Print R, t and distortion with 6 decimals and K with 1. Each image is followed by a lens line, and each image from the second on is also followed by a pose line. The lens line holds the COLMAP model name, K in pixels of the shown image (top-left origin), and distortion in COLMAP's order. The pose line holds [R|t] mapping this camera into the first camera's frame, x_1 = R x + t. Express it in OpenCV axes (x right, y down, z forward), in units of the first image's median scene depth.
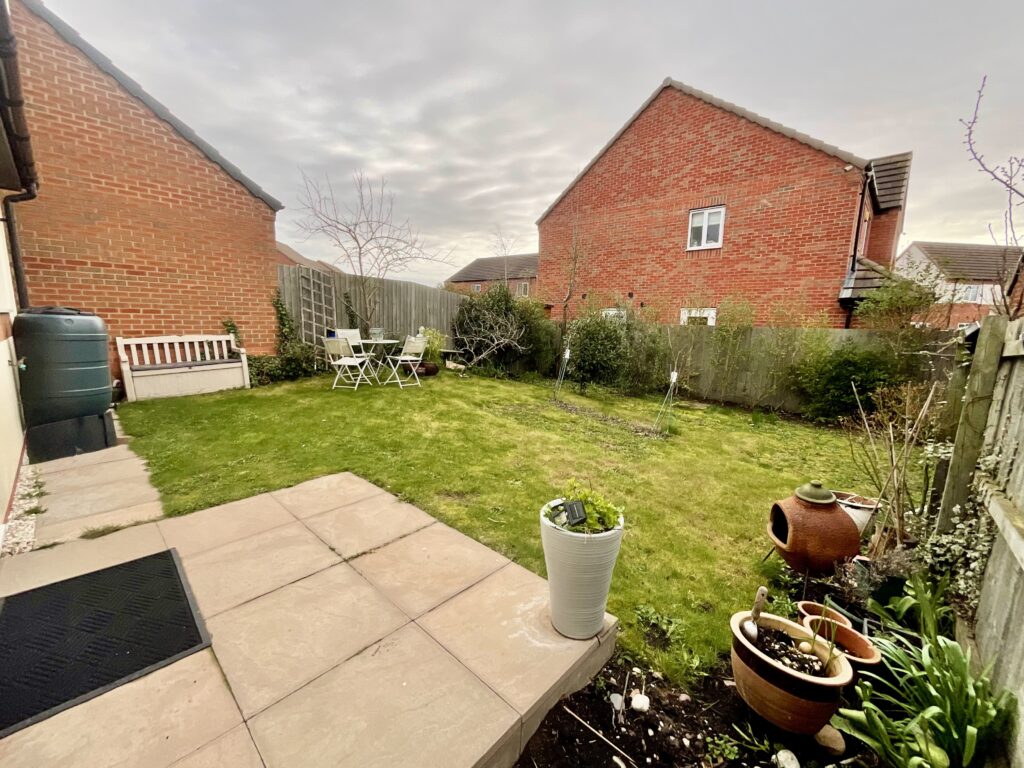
lens RADIAL K [[413.6, 0, 512.0], [0, 413.6, 384.0], [0, 0, 1]] dist [0.000490, -0.000051]
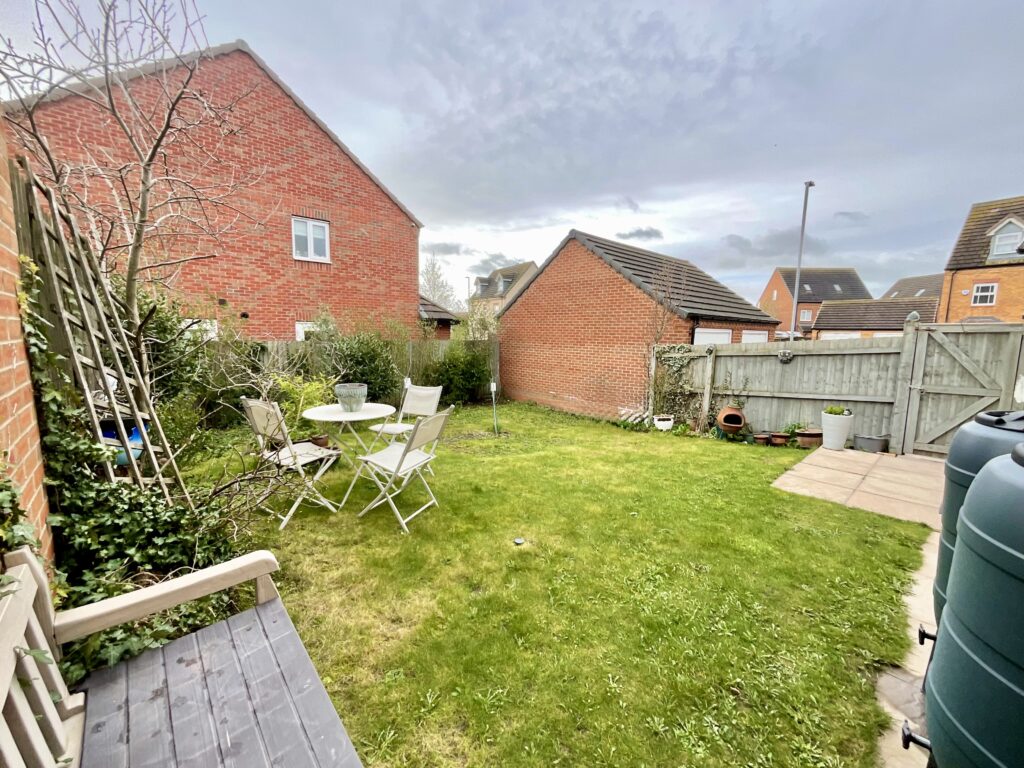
lens RADIAL K [[413.6, 0, 512.0], [0, 413.6, 384.0], [0, 0, 1]] dist [0.000490, -0.000051]
pose [[0.068427, -0.148707, 0.986511, -0.501732], [0.147089, 0.979526, 0.137451, -0.112055], [-0.986754, 0.135699, 0.088899, 0.503459]]
